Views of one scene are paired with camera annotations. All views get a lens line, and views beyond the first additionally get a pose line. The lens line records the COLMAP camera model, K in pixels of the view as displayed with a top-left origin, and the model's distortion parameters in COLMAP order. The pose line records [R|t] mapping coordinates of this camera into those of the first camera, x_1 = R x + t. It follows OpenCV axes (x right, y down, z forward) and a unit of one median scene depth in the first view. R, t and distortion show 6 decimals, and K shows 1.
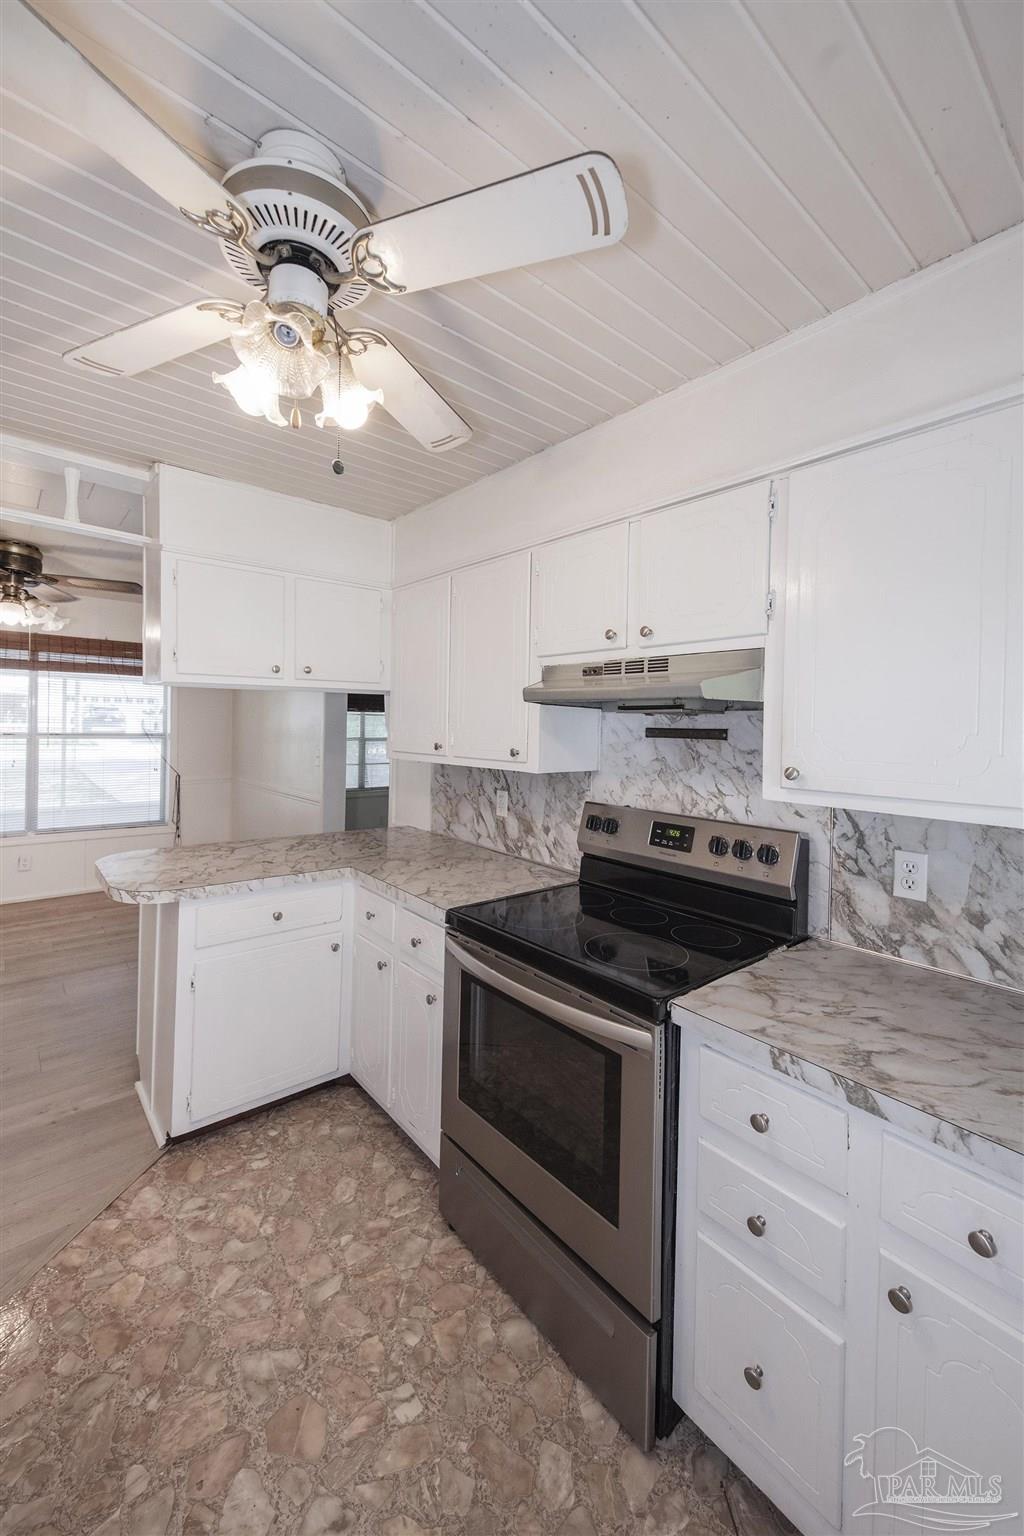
lens RADIAL K [[606.6, 0, 505.4], [0, 606.6, 731.3], [0, 0, 1]] dist [0.009622, -0.000099]
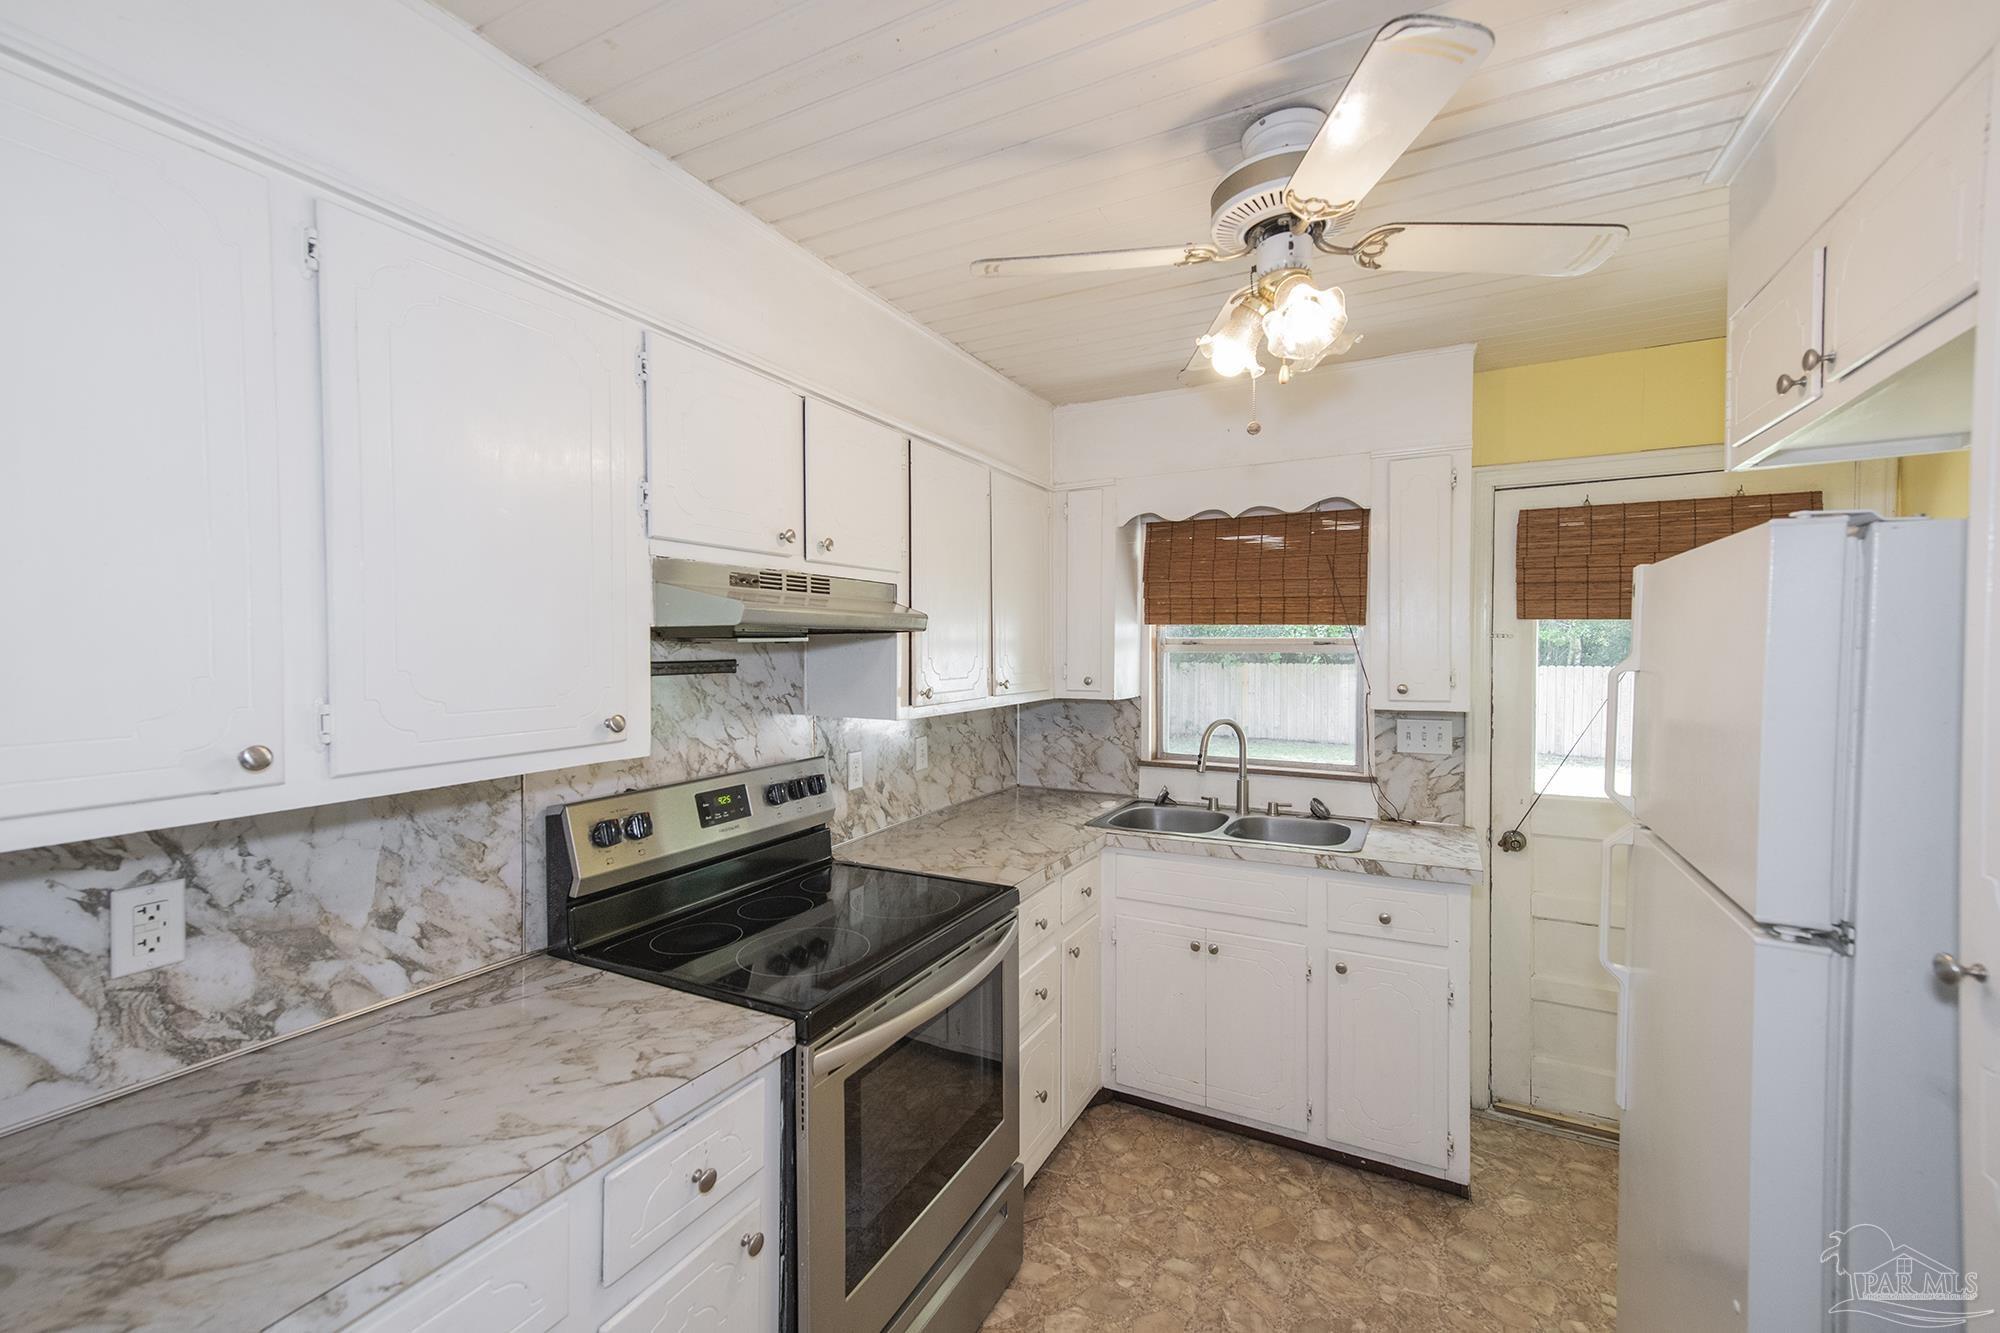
lens RADIAL K [[827.3, 0, 1004.3], [0, 827.3, 661.7], [0, 0, 1]] dist [0.023704, -0.000269]
pose [[-0.383318, -0.039741, 0.922761, -0.816108], [0.003735, 0.998999, 0.044576, -0.049805], [-0.923609, 0.020533, -0.382786, 1.090681]]
